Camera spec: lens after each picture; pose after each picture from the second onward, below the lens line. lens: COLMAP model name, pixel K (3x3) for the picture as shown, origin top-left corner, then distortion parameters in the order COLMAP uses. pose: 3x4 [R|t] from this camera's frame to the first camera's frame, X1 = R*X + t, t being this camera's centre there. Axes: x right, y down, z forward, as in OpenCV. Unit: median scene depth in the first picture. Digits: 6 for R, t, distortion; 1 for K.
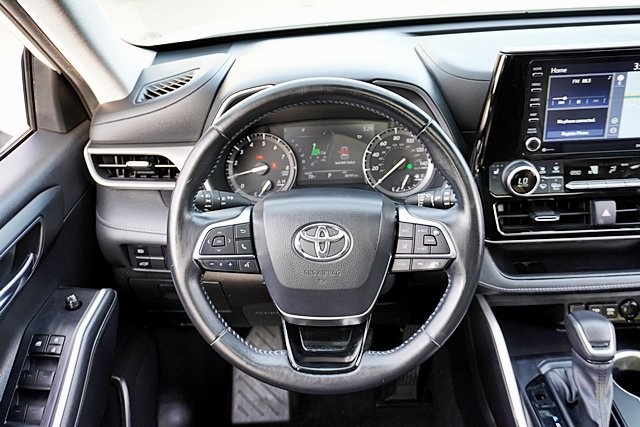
lens RADIAL K [[585.5, 0, 320.0], [0, 585.5, 213.5], [0, 0, 1]] dist [-0.008909, -0.003117]
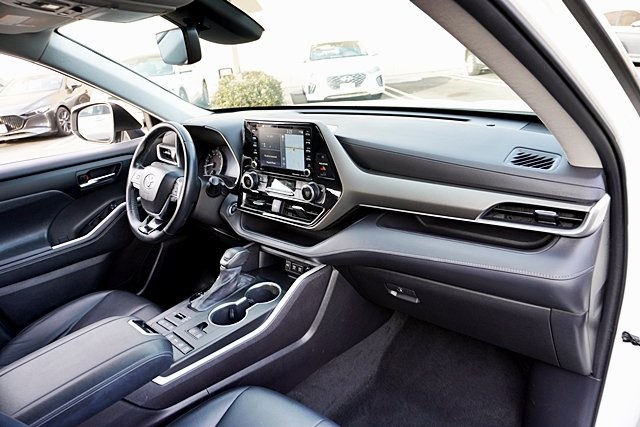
lens RADIAL K [[430.0, 0, 320.0], [0, 430.0, 213.5], [0, 0, 1]] dist [-0.049731, 0.034925]
pose [[0.753615, 0.218617, -0.619896, 1.475769], [-0.265649, 0.963920, 0.016990, -0.040102], [0.601245, 0.151871, 0.784500, -0.012589]]
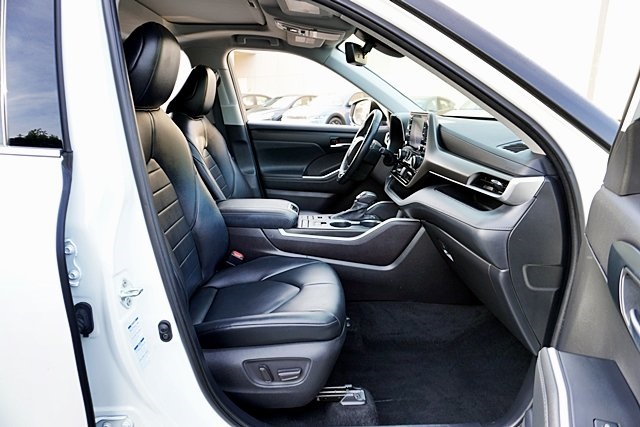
lens RADIAL K [[430.0, 0, 320.0], [0, 430.0, 213.5], [0, 0, 1]] dist [-0.049731, 0.034925]
pose [[0.044599, 0.300311, -0.952798, 2.404629], [-0.493522, 0.835862, 0.240353, -0.125218], [0.868589, 0.459508, 0.185488, 0.390858]]
